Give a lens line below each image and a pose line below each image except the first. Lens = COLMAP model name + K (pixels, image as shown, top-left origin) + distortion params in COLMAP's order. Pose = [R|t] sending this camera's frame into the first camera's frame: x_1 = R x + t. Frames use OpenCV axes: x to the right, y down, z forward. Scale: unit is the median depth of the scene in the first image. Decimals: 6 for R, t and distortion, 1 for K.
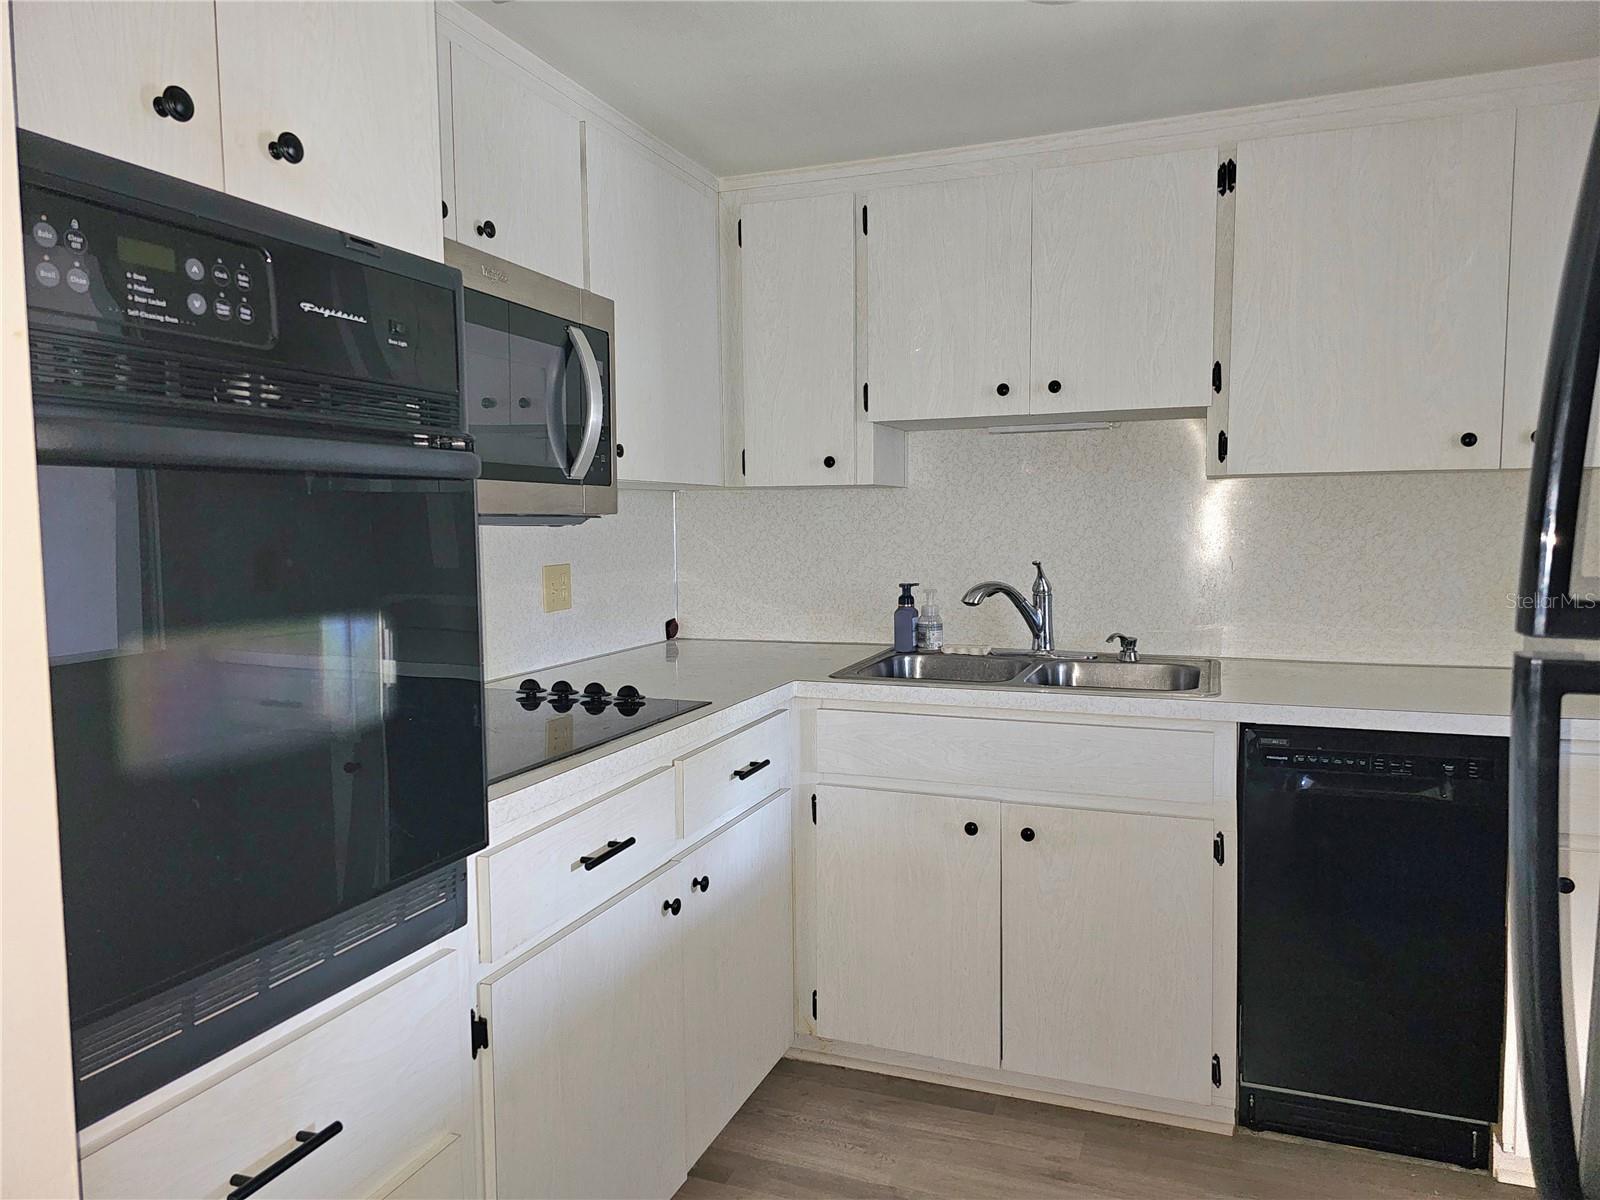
lens RADIAL K [[1072.5, 0, 821.9], [0, 1072.5, 596.8], [0, 0, 1]] dist [0.058096, -0.044437]
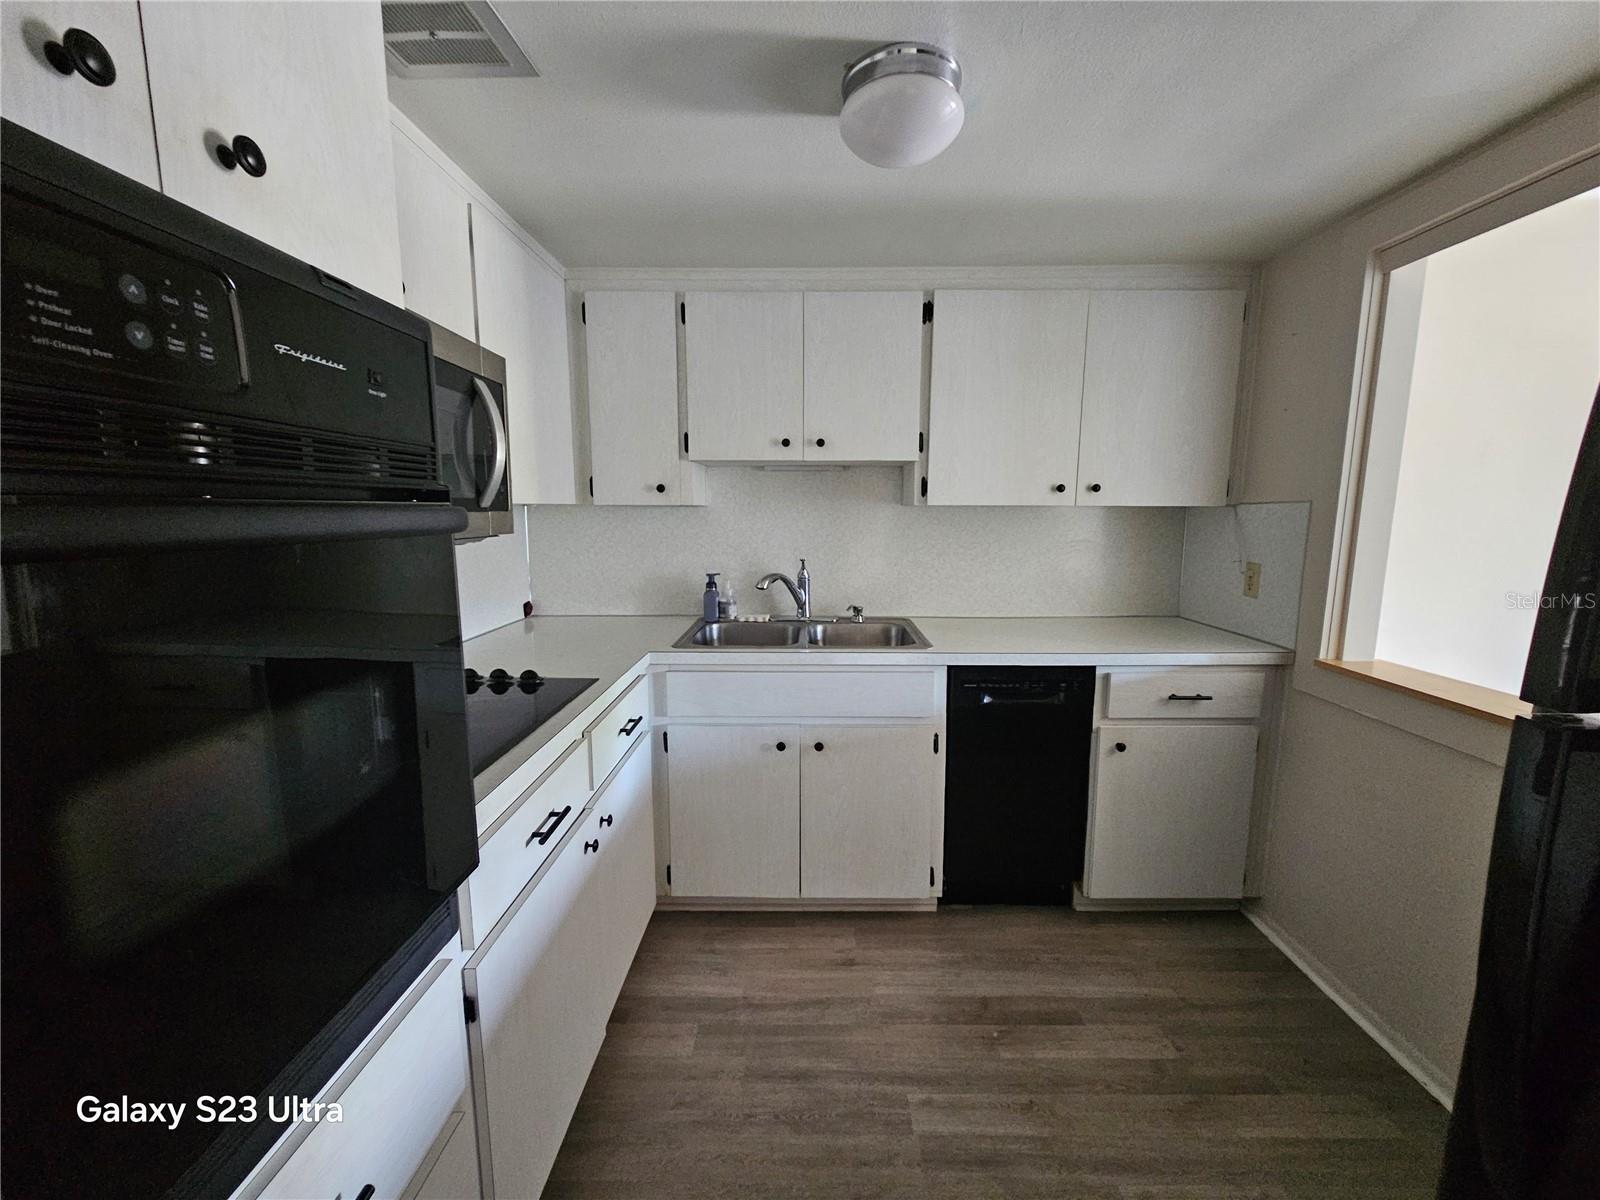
lens RADIAL K [[654.5, 0, 809.4], [0, 654.5, 601.6], [0, 0, 1]] dist [-0.002699, 0.002197]
pose [[0.940423, -0.036773, 0.338013, -0.125888], [0.013873, 0.997456, 0.069916, -0.045921], [-0.339724, -0.061061, 0.938541, 0.169003]]
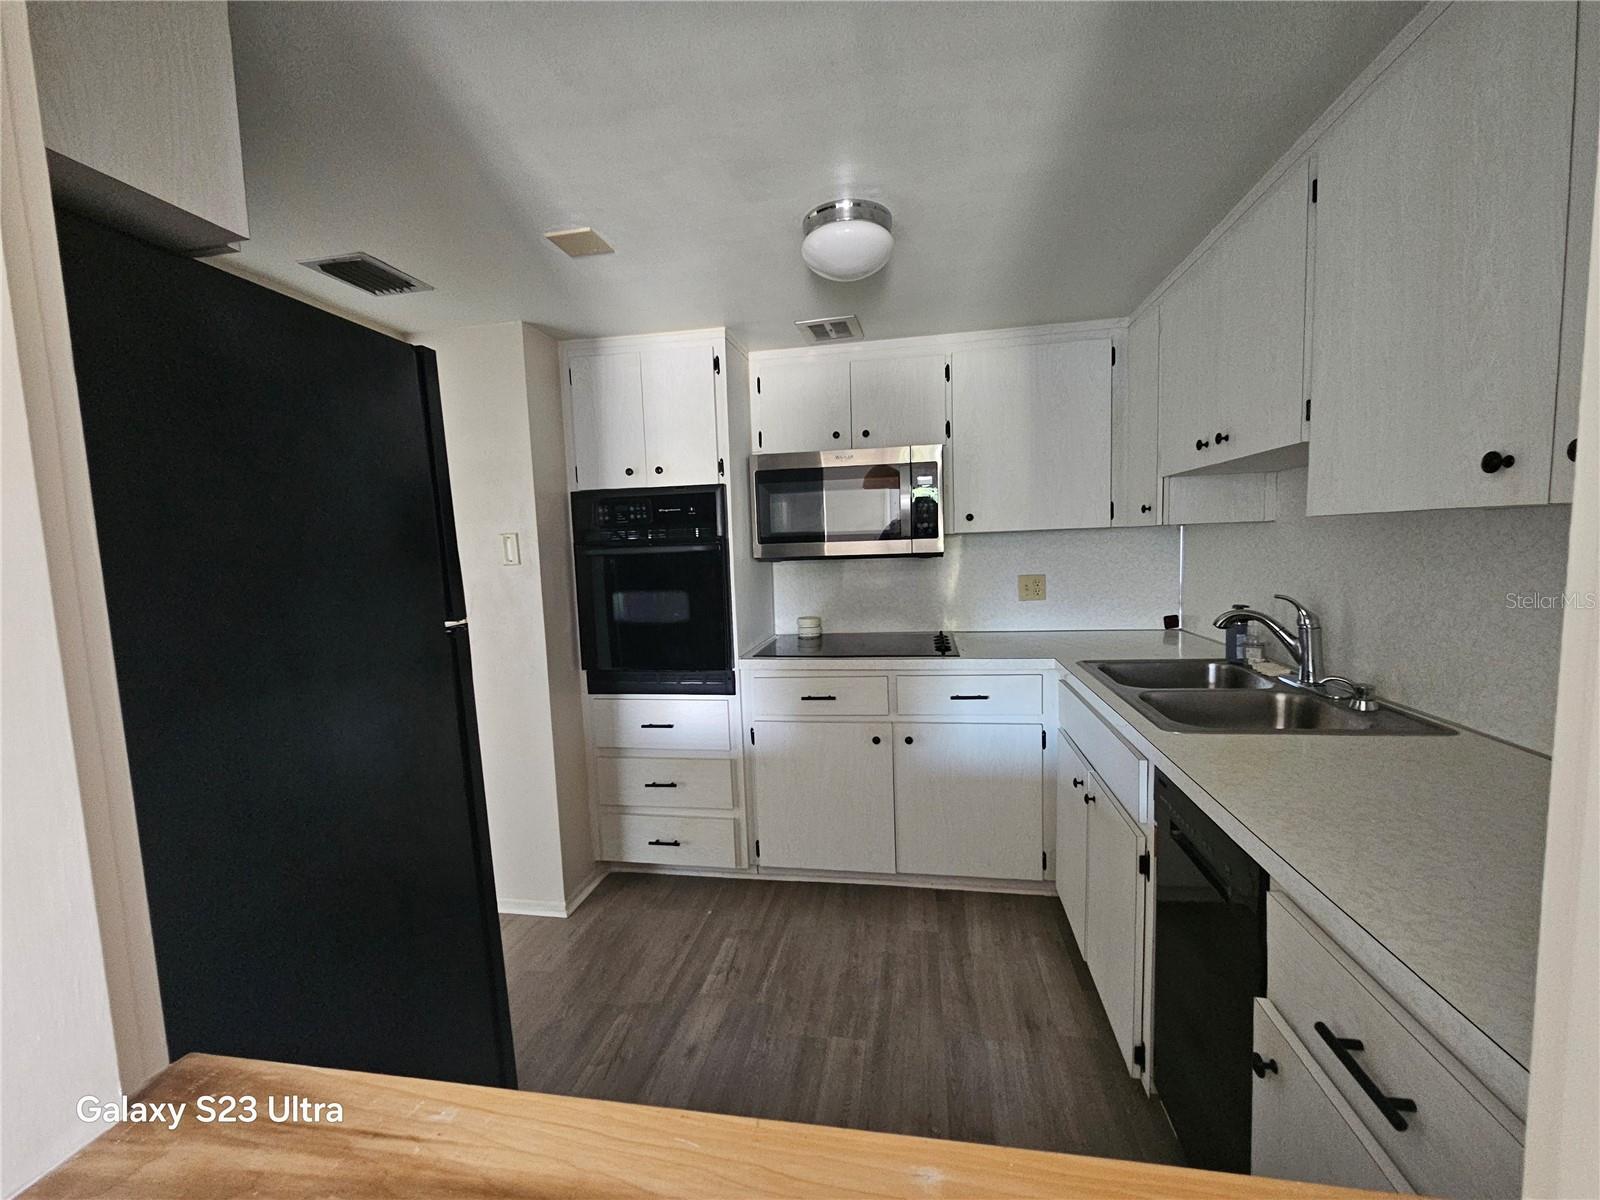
lens RADIAL K [[654.5, 0, 806.4], [0, 654.5, 604.3], [0, 0, 1]] dist [-0.002699, 0.002197]
pose [[0.187747, 0.095296, -0.977584, 0.916598], [-0.036958, 0.995263, 0.089922, -0.079629], [0.981522, 0.019247, 0.190379, 0.519215]]
